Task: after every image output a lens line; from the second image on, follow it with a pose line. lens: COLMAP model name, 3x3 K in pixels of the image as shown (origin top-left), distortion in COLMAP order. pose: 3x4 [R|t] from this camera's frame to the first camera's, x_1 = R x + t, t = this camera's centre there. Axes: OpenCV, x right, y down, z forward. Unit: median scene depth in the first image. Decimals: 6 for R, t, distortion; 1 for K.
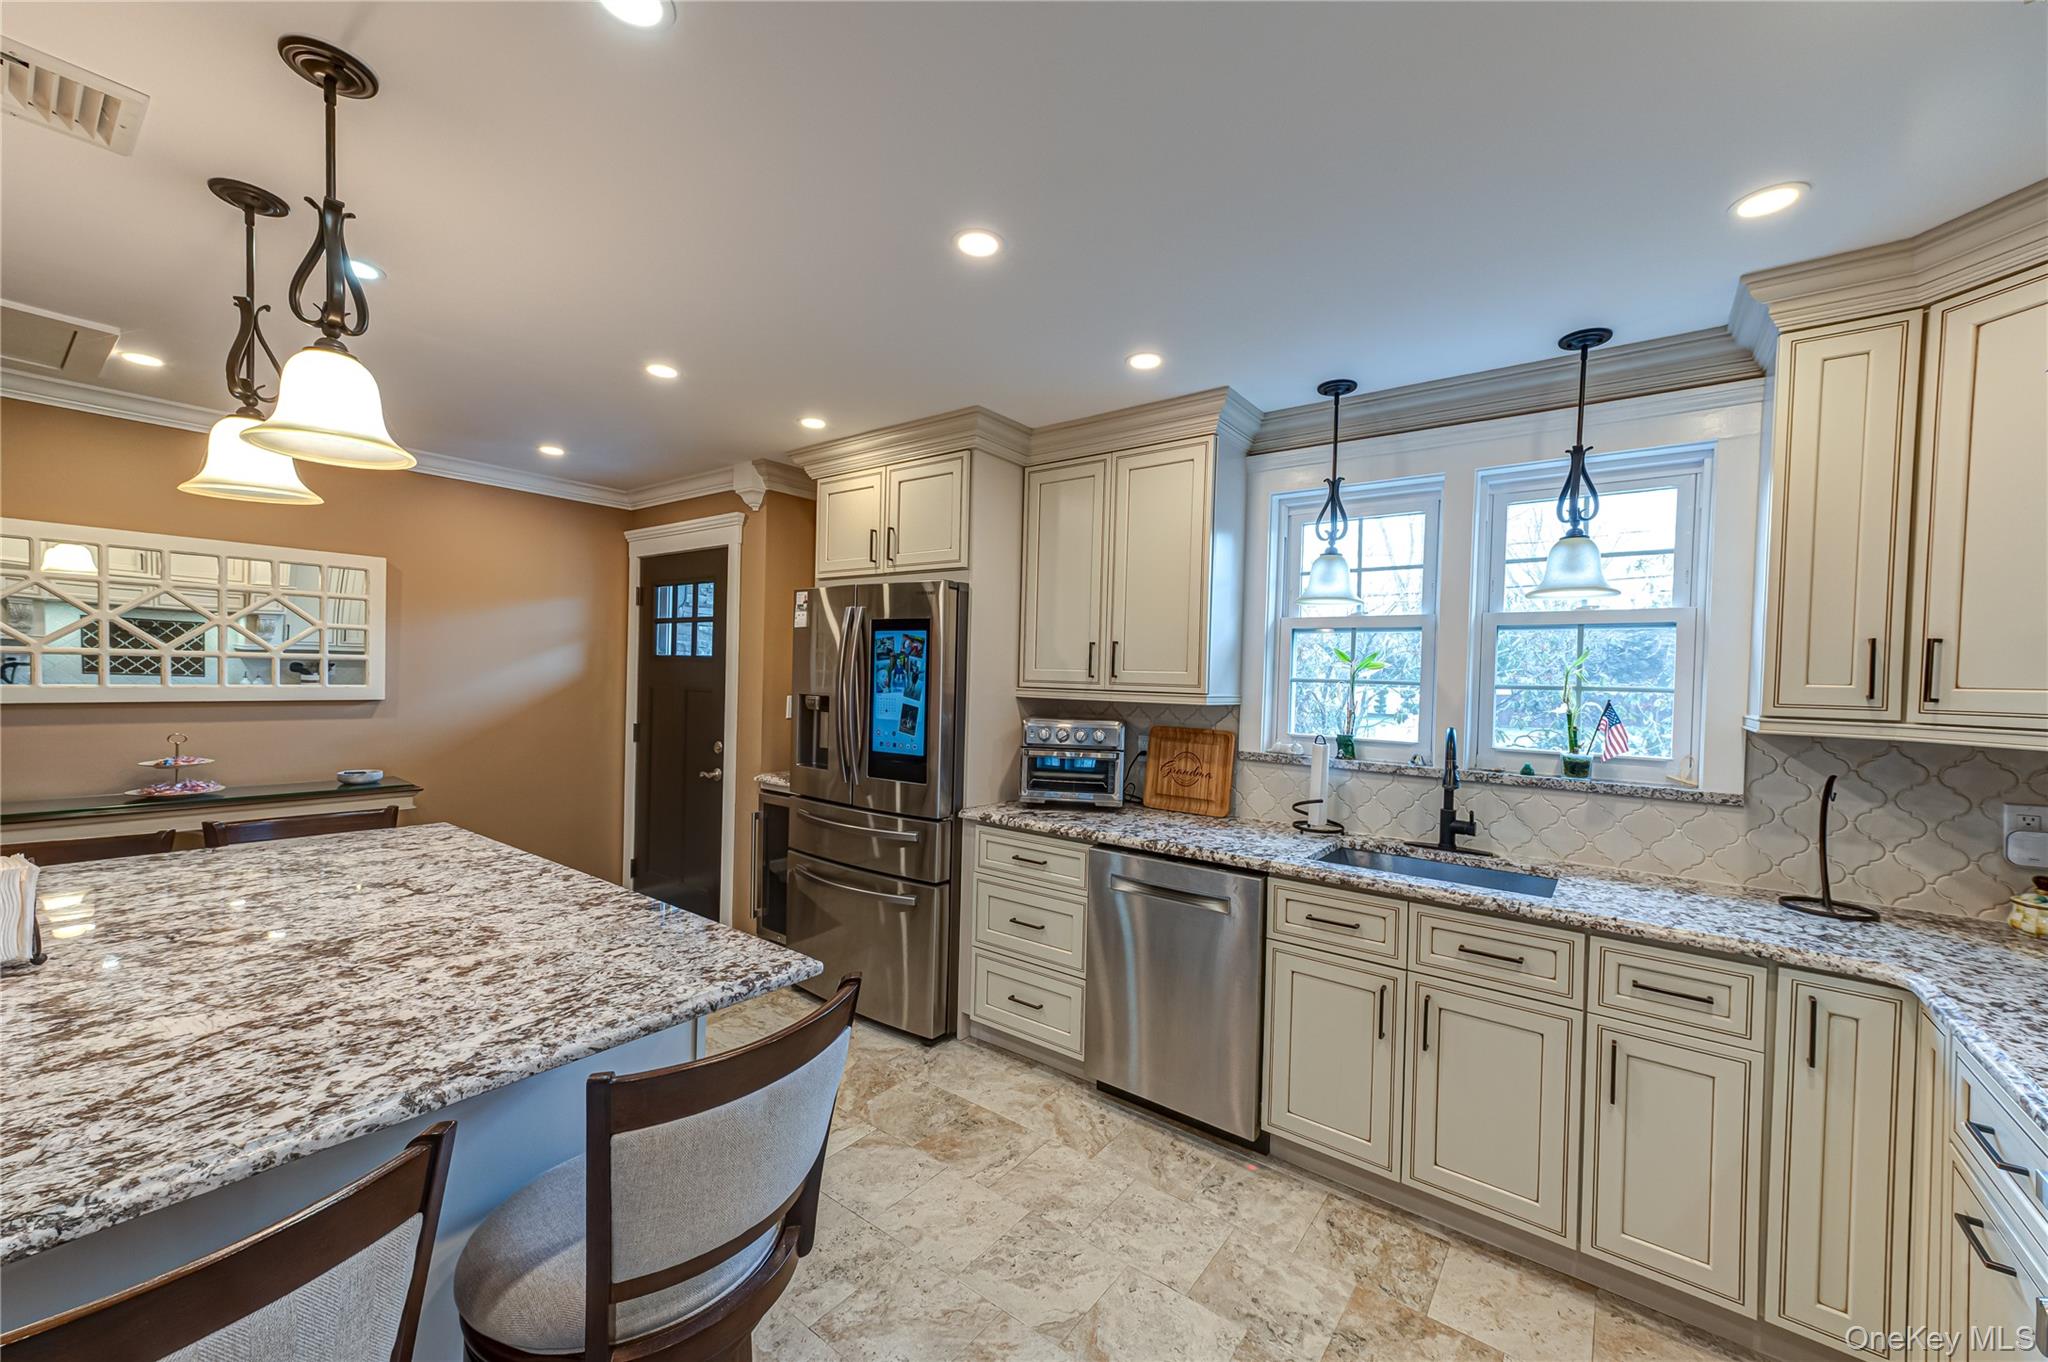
lens RADIAL K [[792.2, 0, 1028.9], [0, 792.2, 688.9], [0, 0, 1]] dist [0.016906, -0.000955]
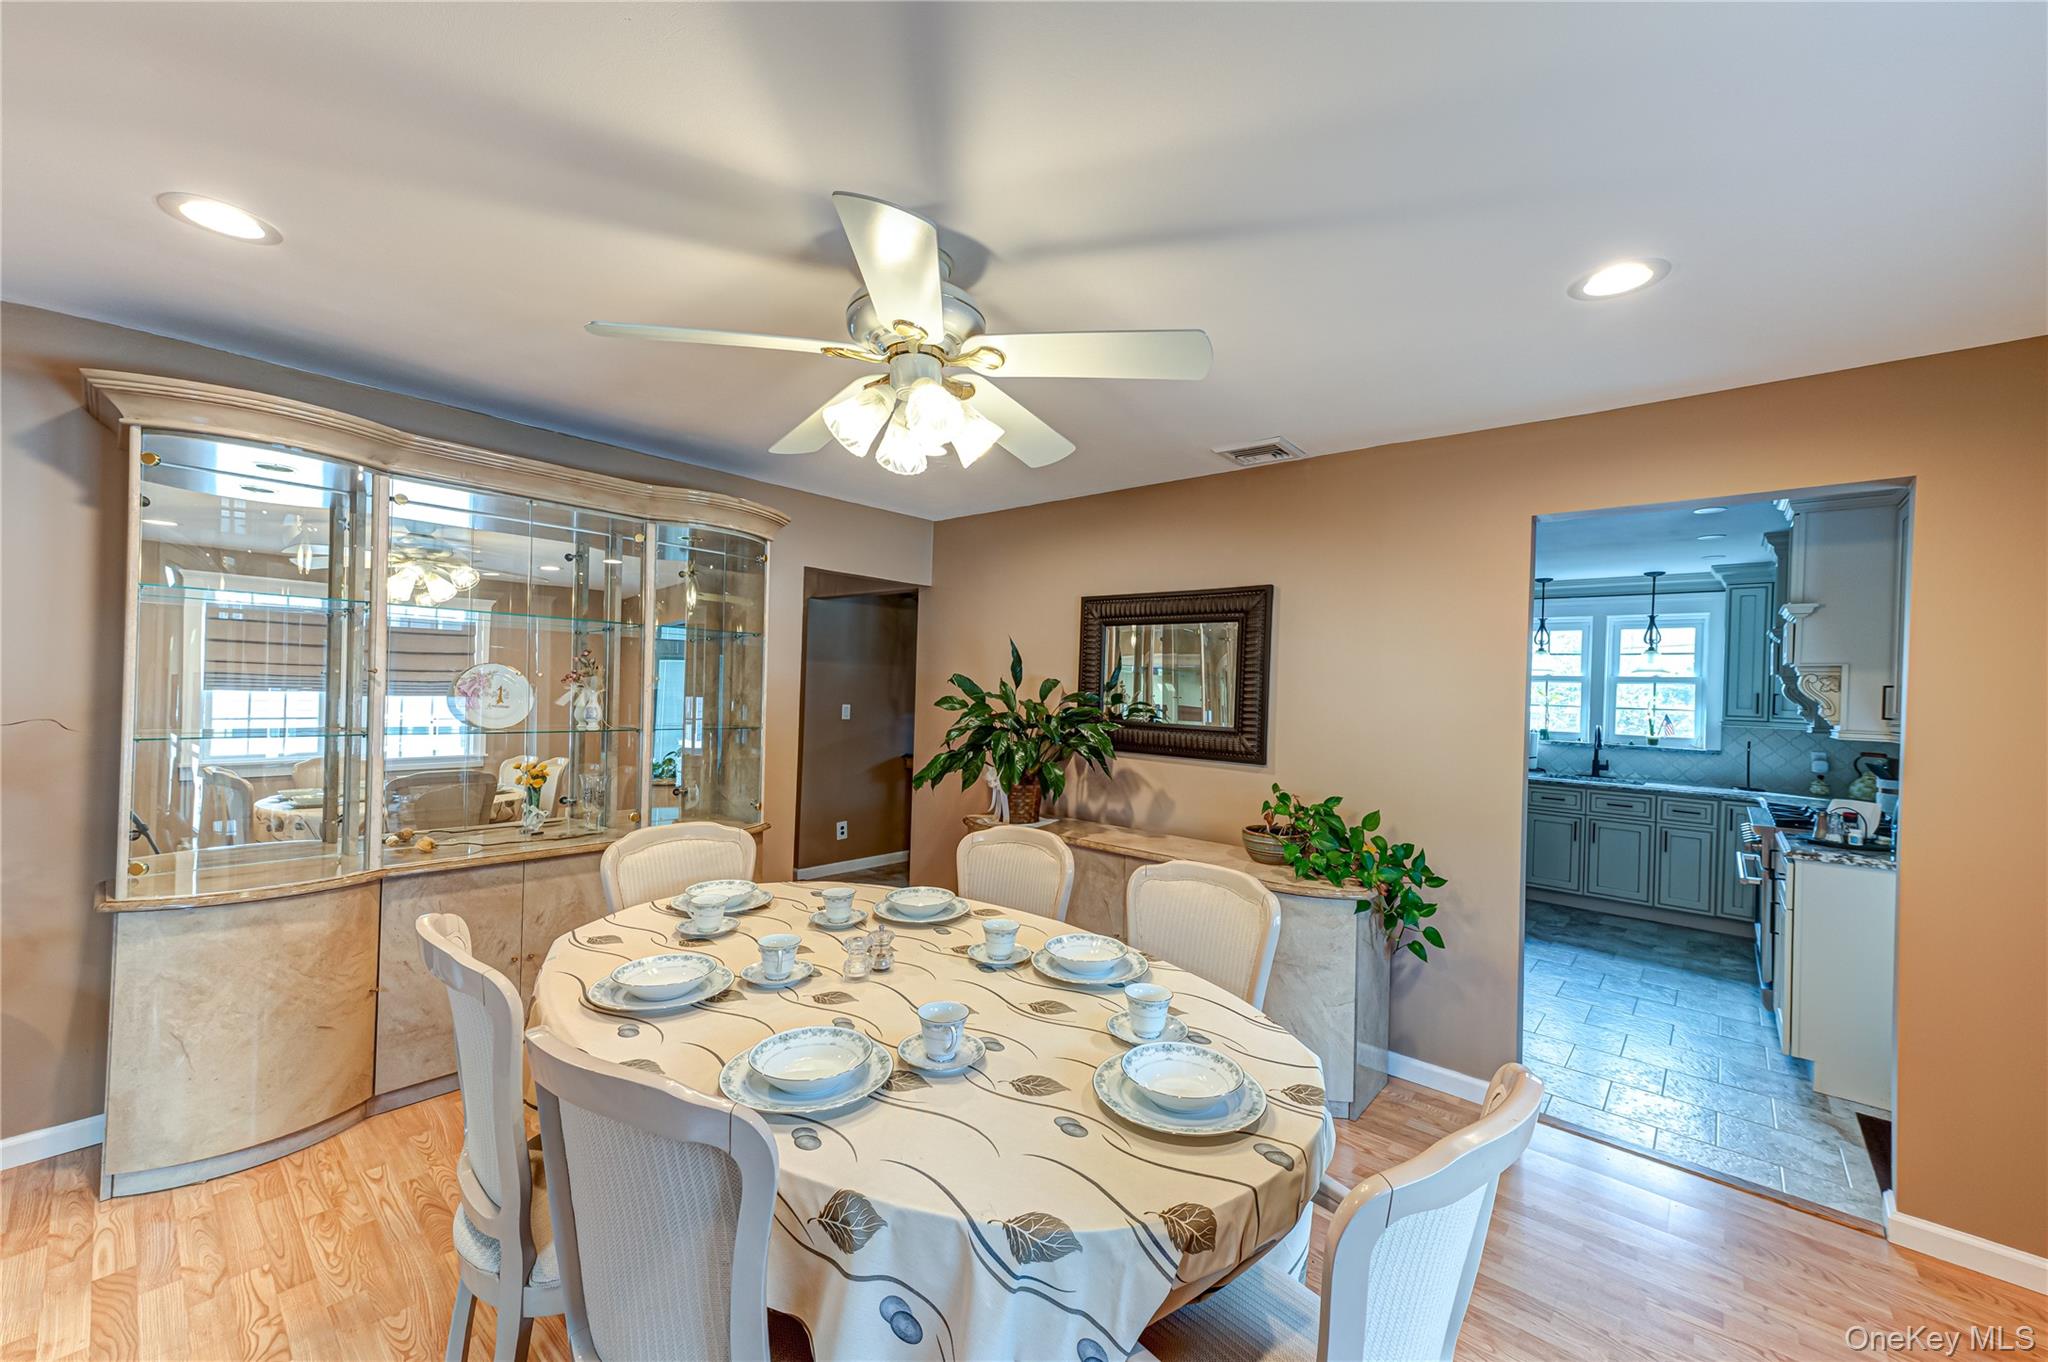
lens RADIAL K [[792.2, 0, 1034.9], [0, 792.2, 693.7], [0, 0, 1]] dist [0.016906, -0.000955]
pose [[0.997434, -0.000937, -0.071592, -0.985126], [0.000620, 0.999990, -0.004451, -0.035916], [0.071596, 0.004395, 0.997424, -1.516433]]
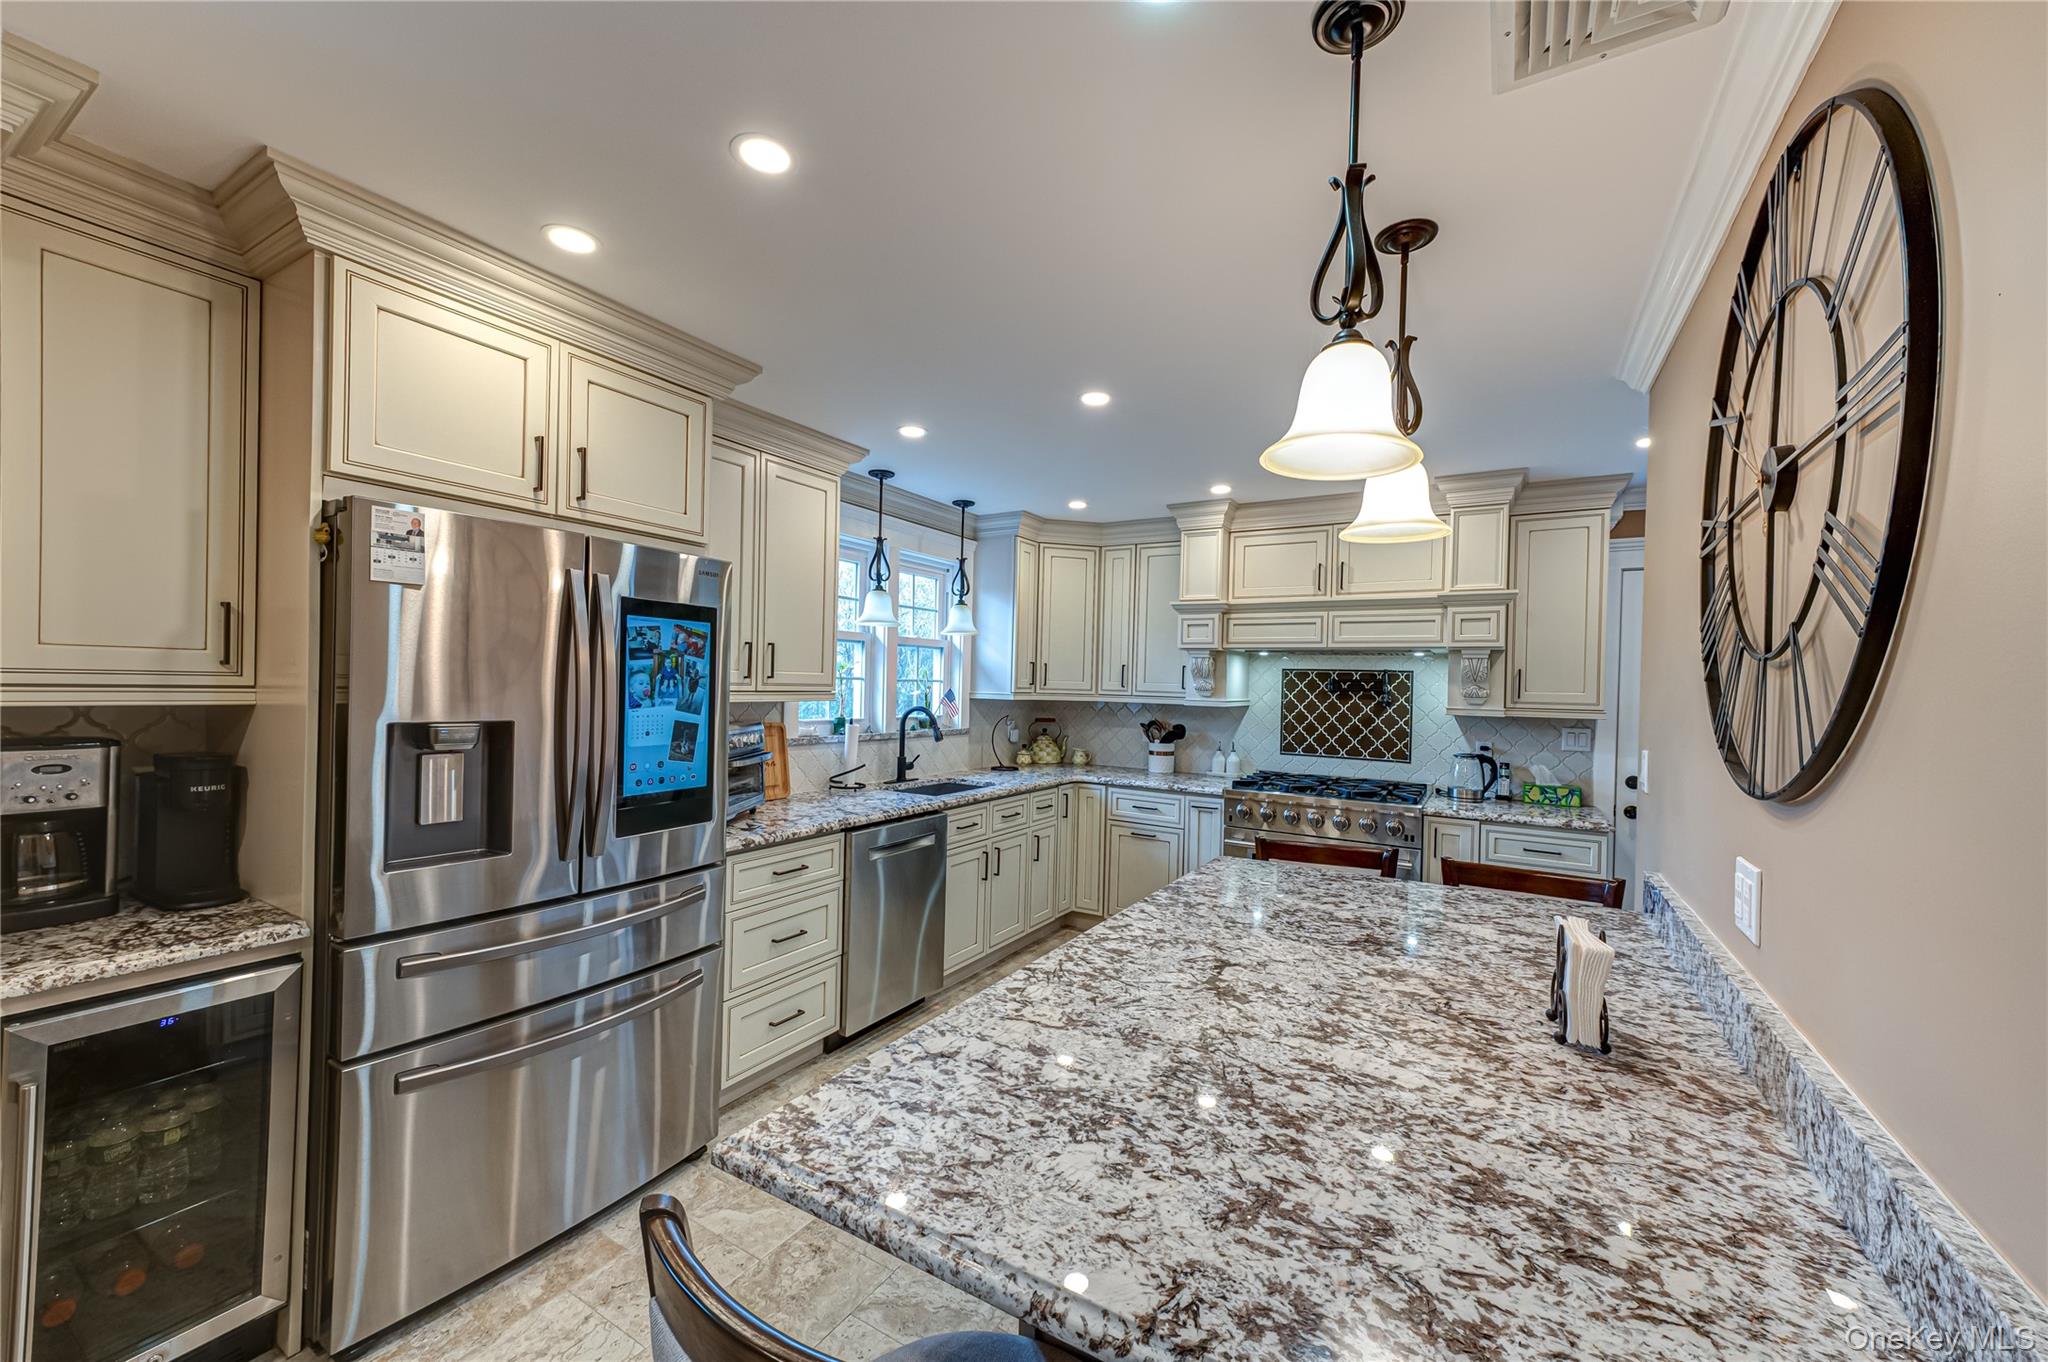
lens RADIAL K [[792.2, 0, 1031.1], [0, 792.2, 691.0], [0, 0, 1]] dist [0.016906, -0.000955]
pose [[-0.111628, -0.039377, 0.992970, -1.126689], [-0.010292, 0.999207, 0.038467, -0.049039], [-0.993697, -0.005925, -0.111945, 0.934477]]
